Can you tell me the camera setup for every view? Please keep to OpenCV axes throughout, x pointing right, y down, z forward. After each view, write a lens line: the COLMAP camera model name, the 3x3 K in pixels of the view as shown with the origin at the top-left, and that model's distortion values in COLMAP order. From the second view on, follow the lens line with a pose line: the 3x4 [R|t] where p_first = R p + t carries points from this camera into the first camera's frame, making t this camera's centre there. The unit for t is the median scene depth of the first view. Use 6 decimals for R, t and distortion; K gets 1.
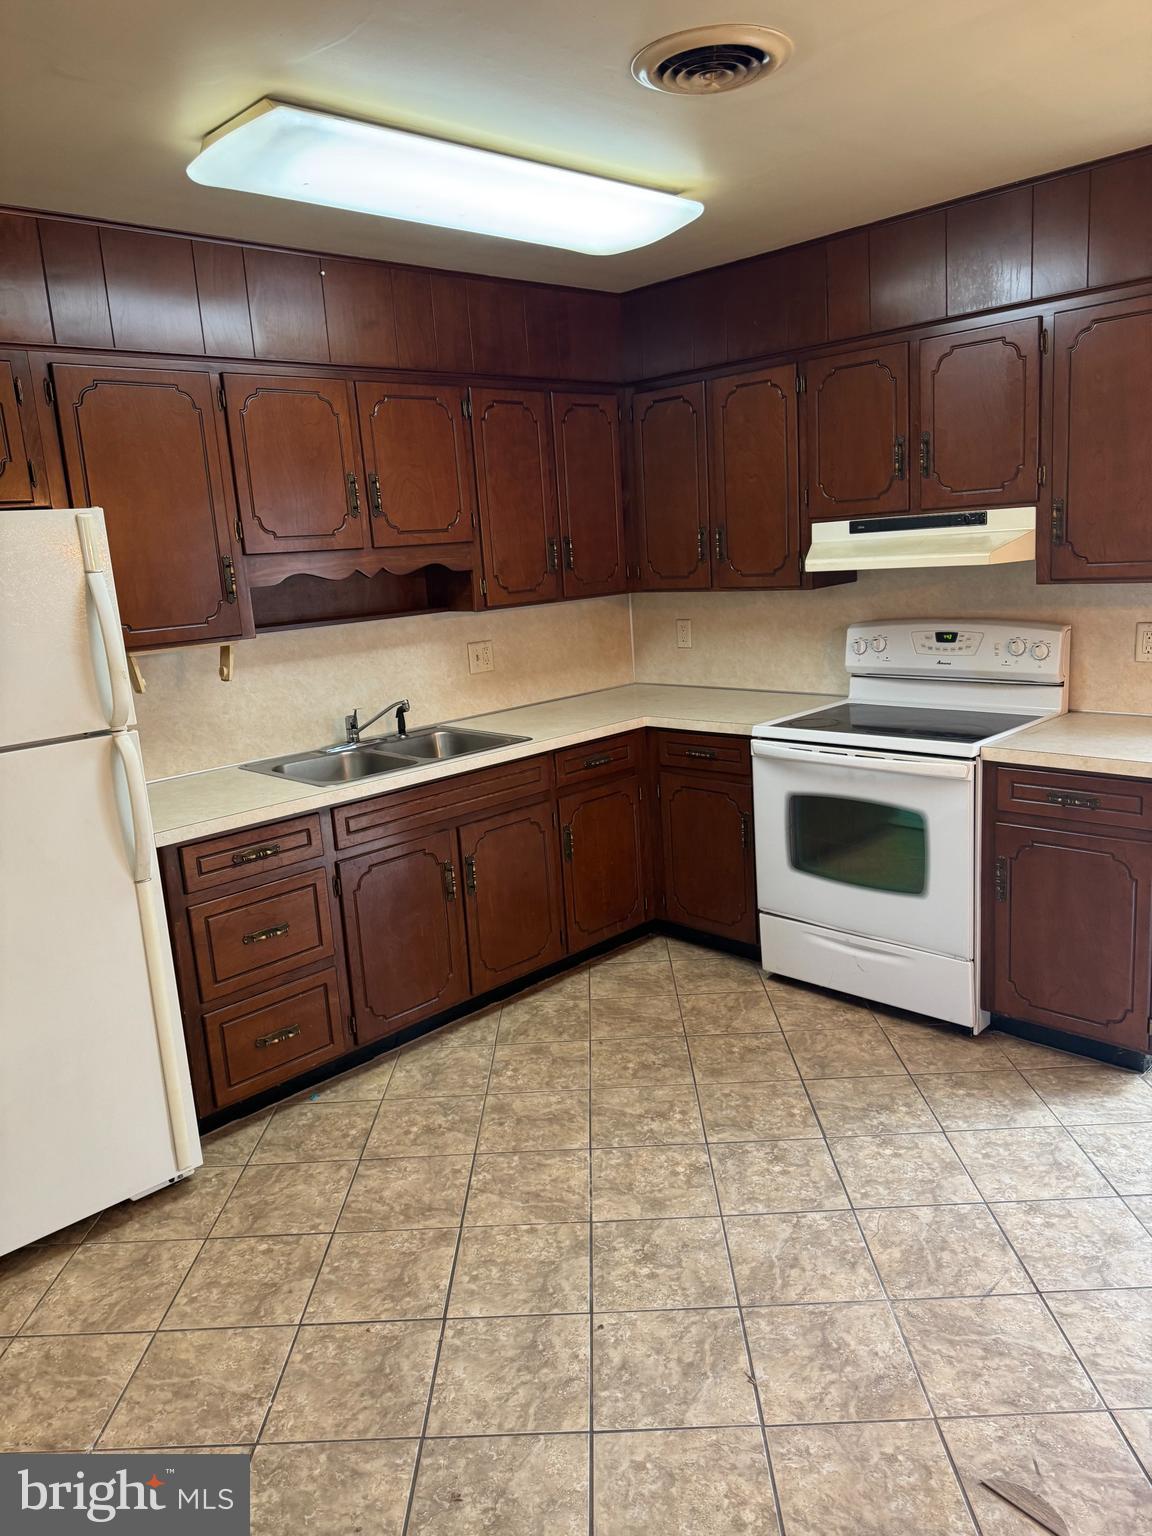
lens RADIAL K [[1075.7, 0, 570.2], [0, 1075.7, 765.9], [0, 0, 1]] dist [0.047373, -0.057393]
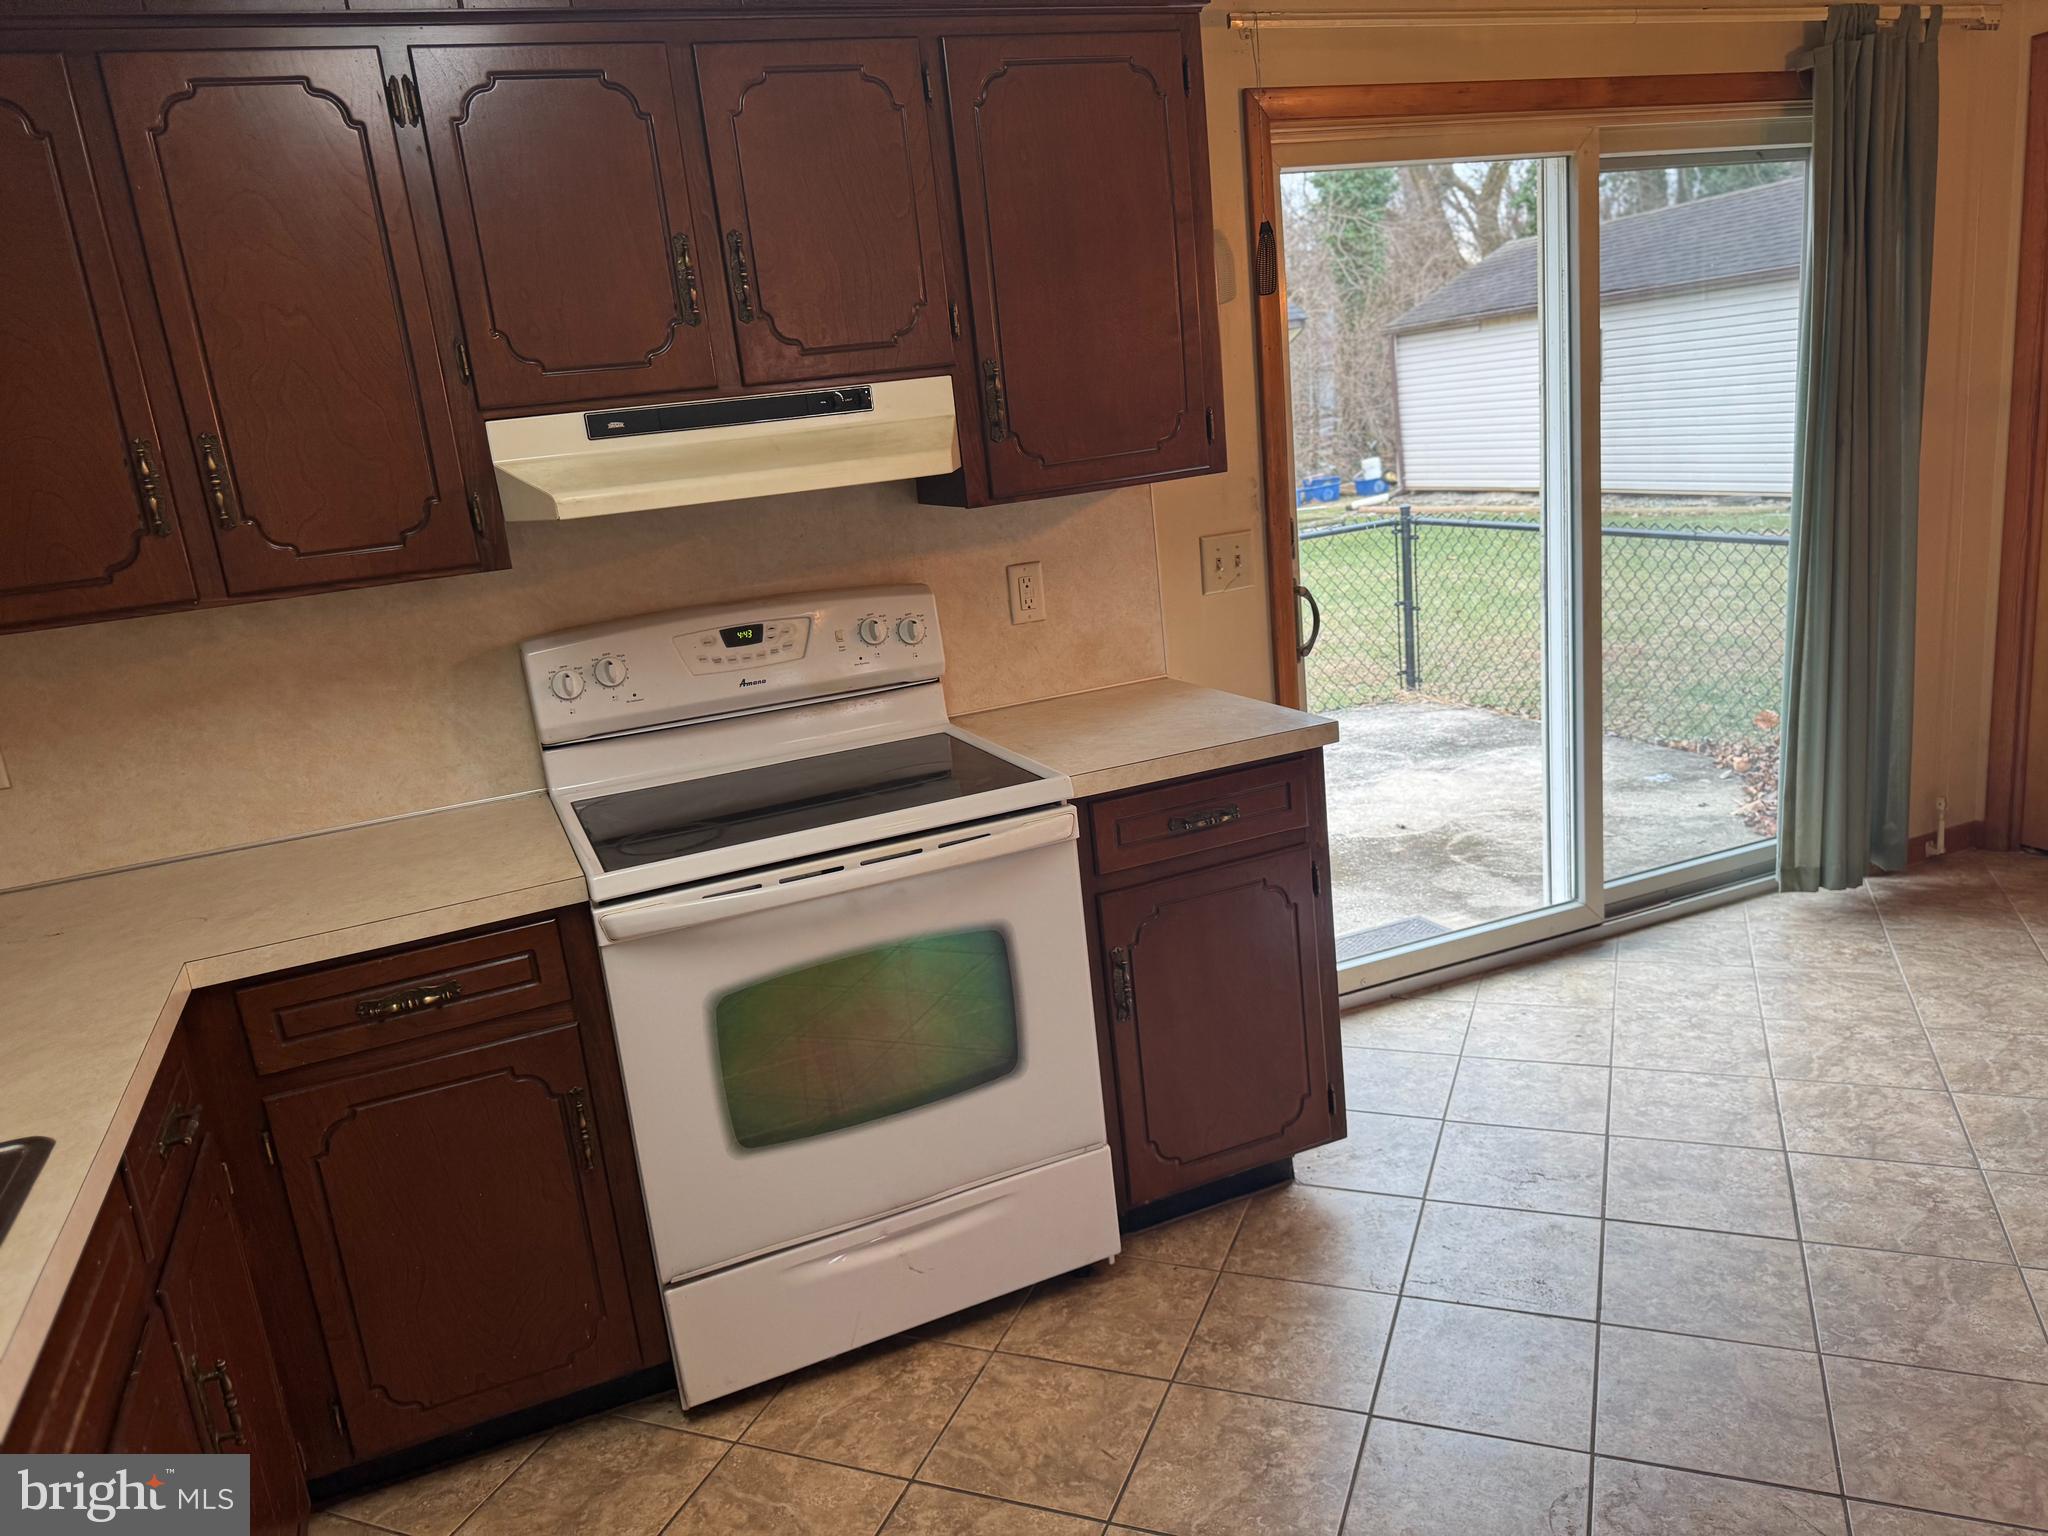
lens RADIAL K [[1434.3, 0, 1024.3], [0, 1434.3, 776.7], [0, 0, 1]] dist [0.047373, -0.057393]
pose [[0.374201, -0.196358, 0.906321, -0.270823], [0.271094, 0.957795, 0.095581, -0.083242], [-0.886838, 0.209932, 0.411639, 0.605675]]
